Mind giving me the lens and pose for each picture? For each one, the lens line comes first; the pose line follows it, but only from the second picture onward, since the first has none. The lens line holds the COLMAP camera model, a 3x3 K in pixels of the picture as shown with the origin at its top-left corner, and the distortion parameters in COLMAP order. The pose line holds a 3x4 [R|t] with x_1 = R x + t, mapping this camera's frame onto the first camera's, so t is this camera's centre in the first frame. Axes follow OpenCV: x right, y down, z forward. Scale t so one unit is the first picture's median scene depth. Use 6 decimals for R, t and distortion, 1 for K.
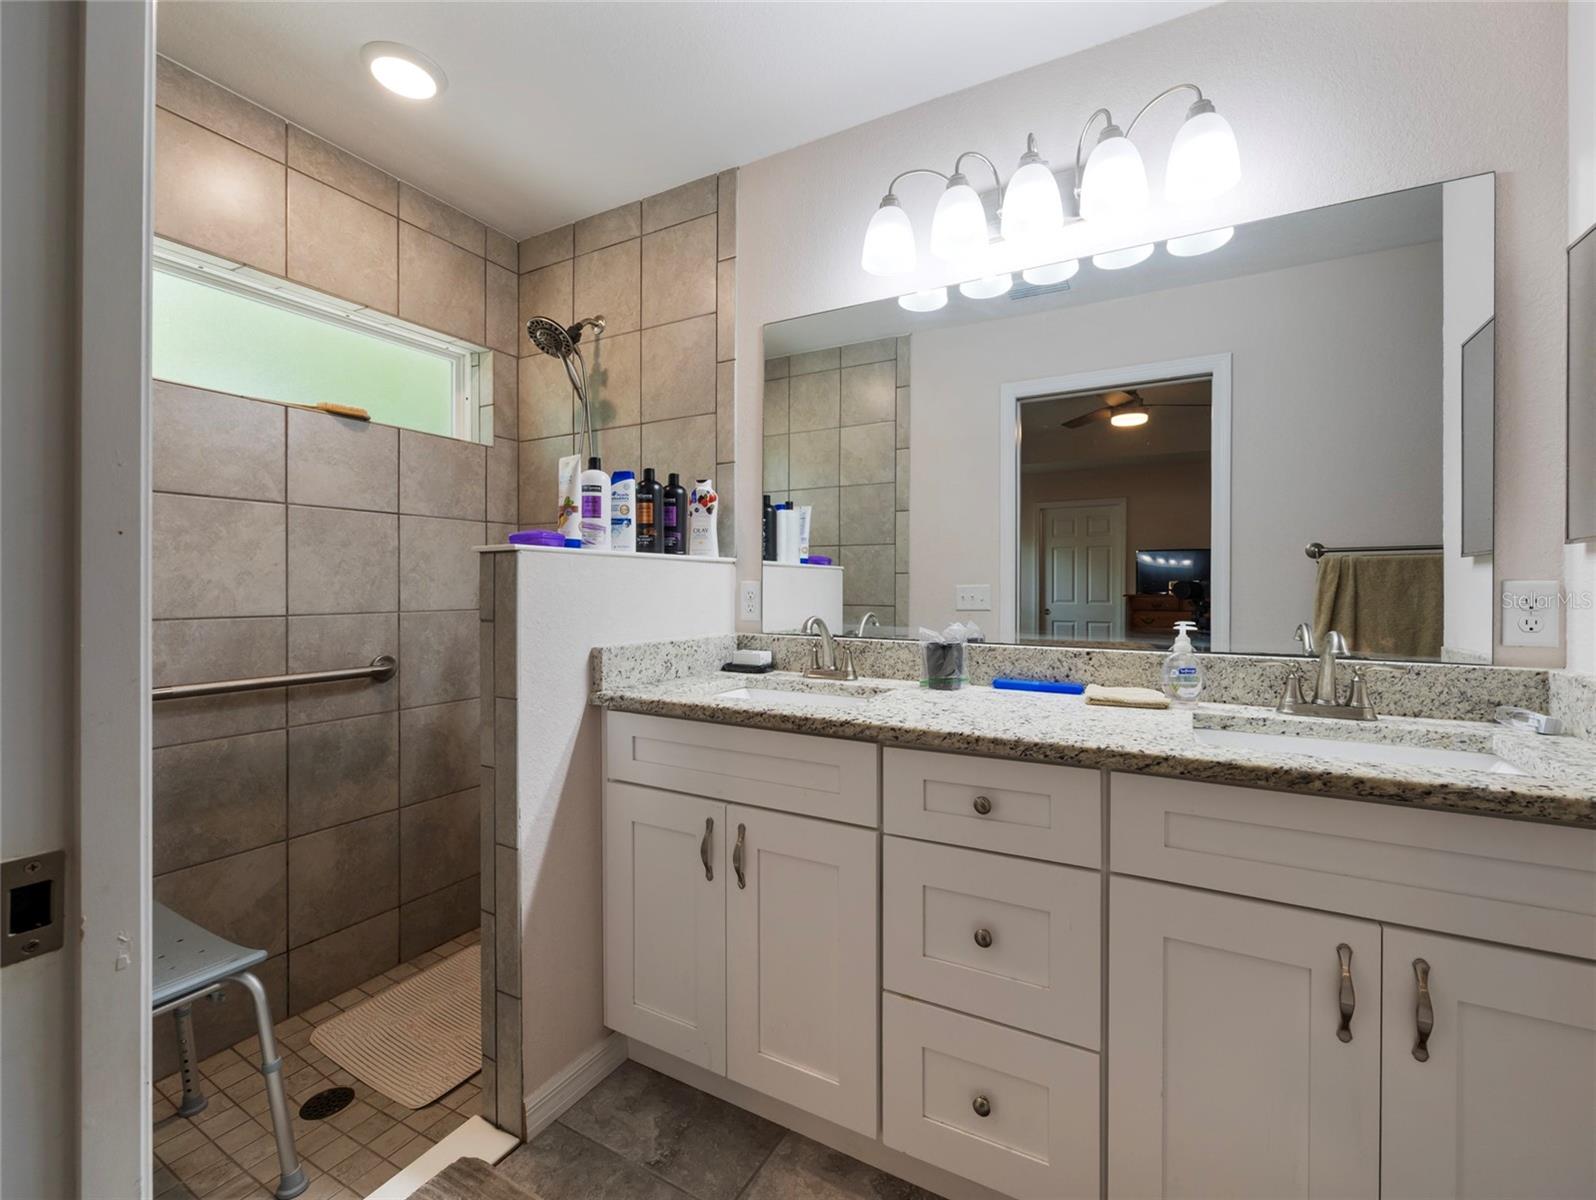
lens RADIAL K [[696.1, 0, 799.5], [0, 696.1, 591.9], [0, 0, 1]] dist [-0.002203, 0.000691]
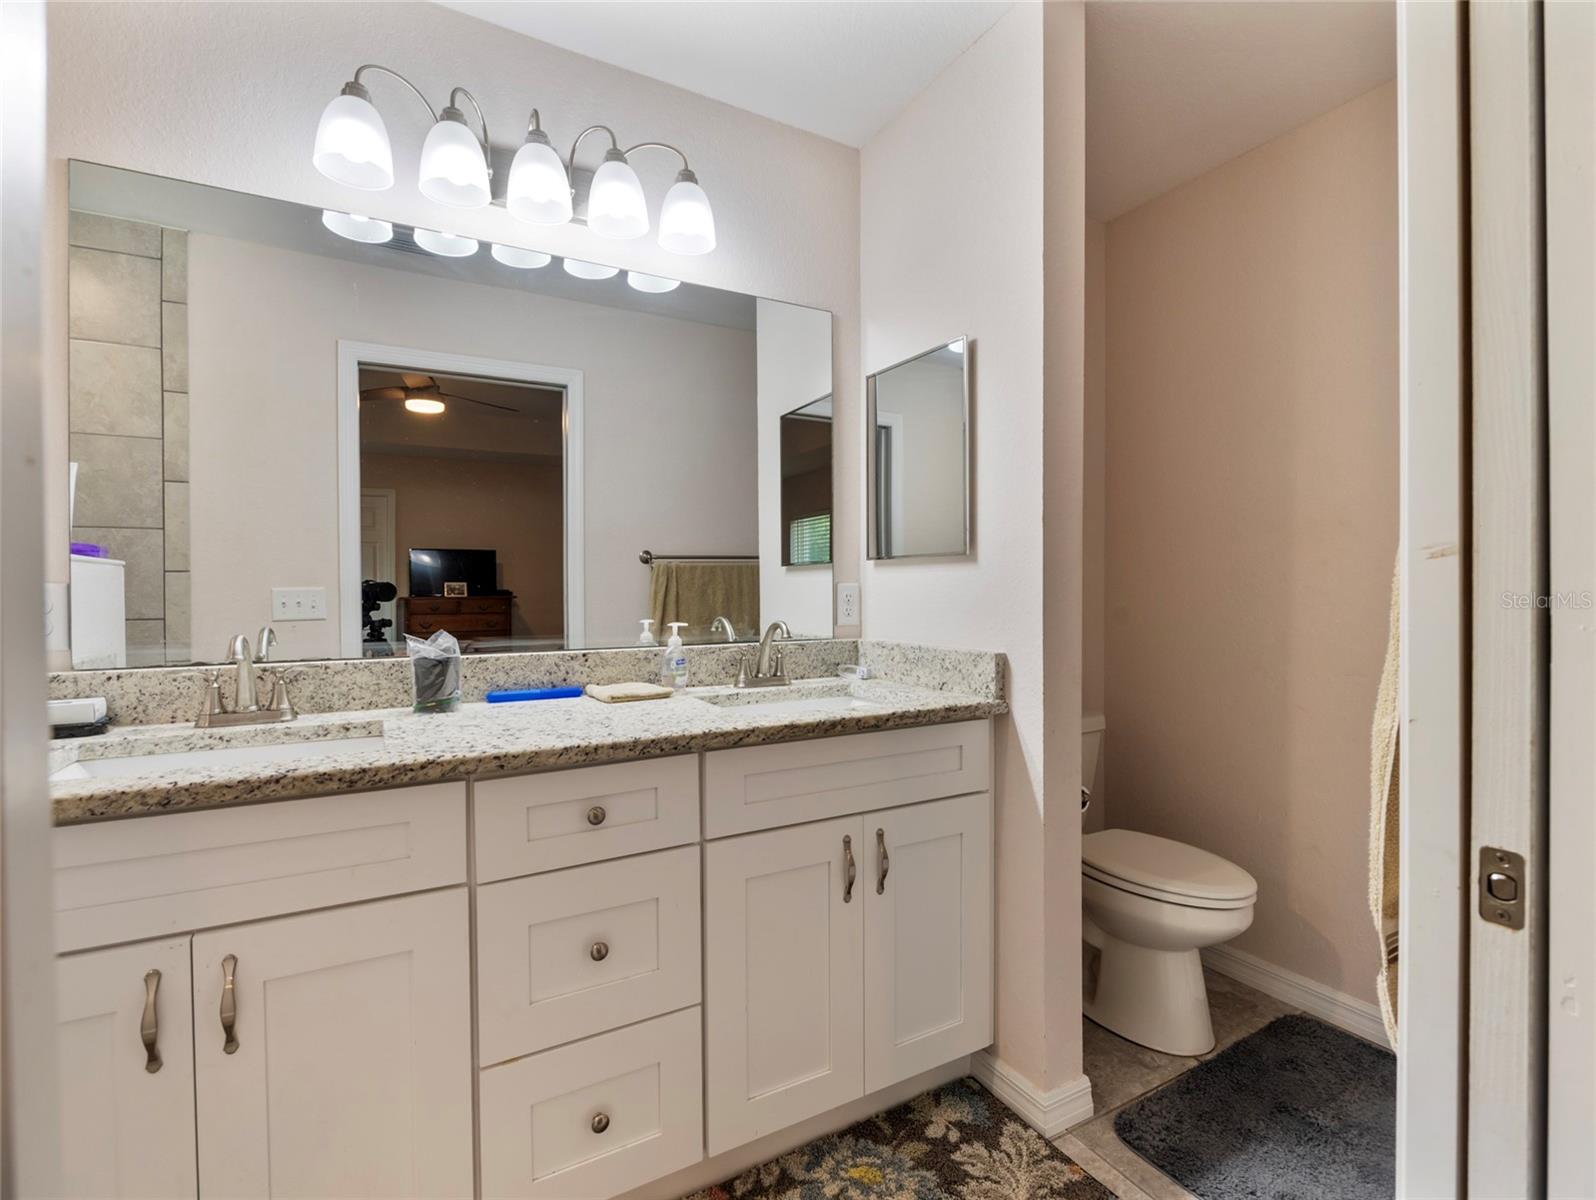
lens RADIAL K [[764.9, 0, 798.0], [0, 764.9, 600.0], [0, 0, 1]] dist [-0.003568, -0.000857]
pose [[0.524841, -0.019738, 0.850972, -0.414857], [0.012277, 0.999803, 0.015618, -0.005961], [-0.851112, 0.002250, 0.524980, 0.169570]]
